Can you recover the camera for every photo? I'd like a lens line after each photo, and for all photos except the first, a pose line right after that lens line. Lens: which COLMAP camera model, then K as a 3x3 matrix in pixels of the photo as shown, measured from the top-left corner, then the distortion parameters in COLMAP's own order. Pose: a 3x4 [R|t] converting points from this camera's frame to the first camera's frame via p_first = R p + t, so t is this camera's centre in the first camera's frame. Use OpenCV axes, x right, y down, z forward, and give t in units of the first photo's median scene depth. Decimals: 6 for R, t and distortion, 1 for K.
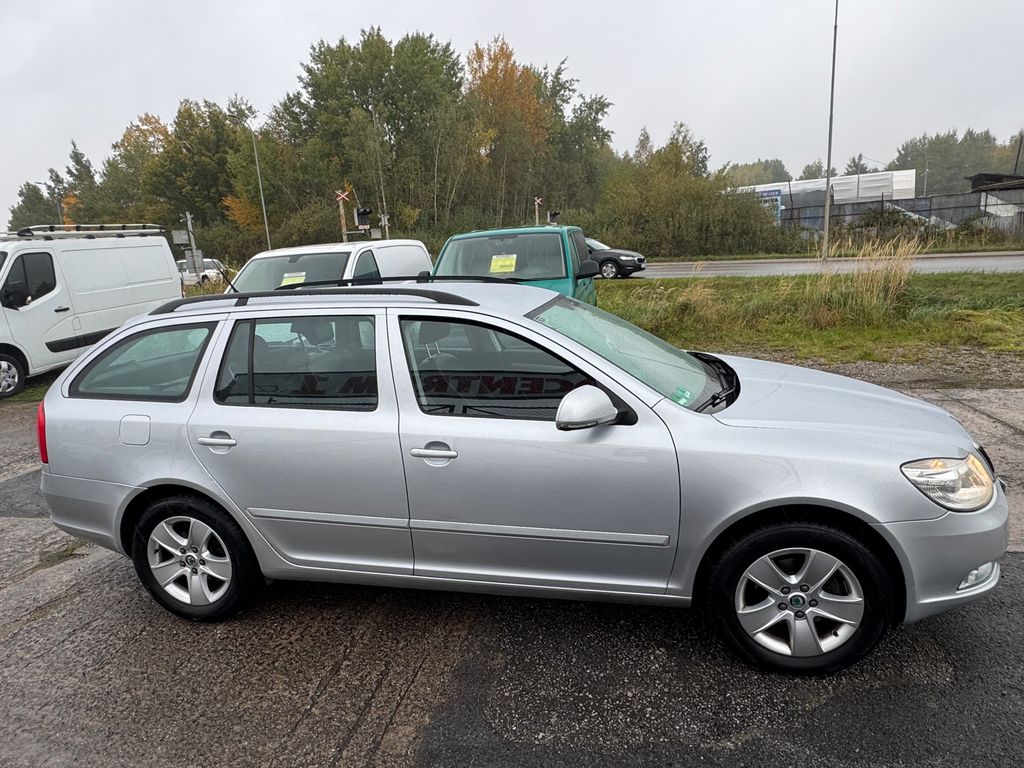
lens RADIAL K [[626.8, 0, 510.6], [0, 626.8, 393.0], [0, 0, 1]] dist [-0.003419, 0.001275]
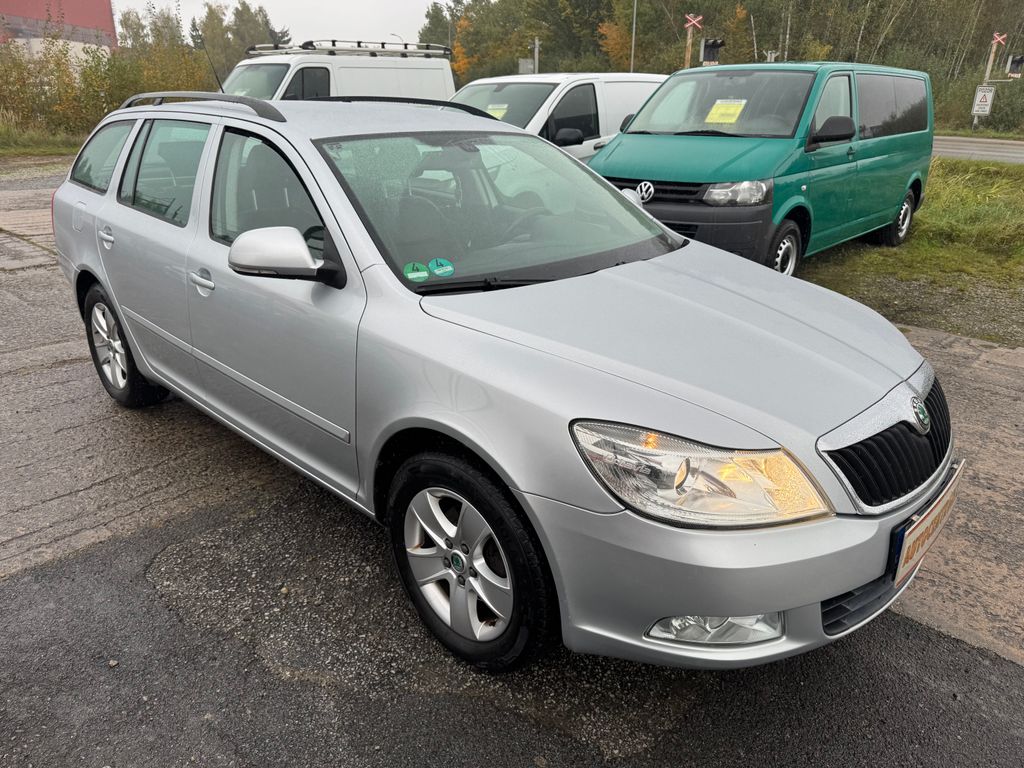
lens RADIAL K [[729.5, 0, 513.6], [0, 729.5, 390.8], [0, 0, 1]] dist [0.036393, -0.046118]
pose [[0.847385, 0.257227, -0.464513, 0.202127], [-0.182439, 0.962611, 0.200239, -0.011596], [0.498653, -0.084934, 0.862631, 0.070438]]
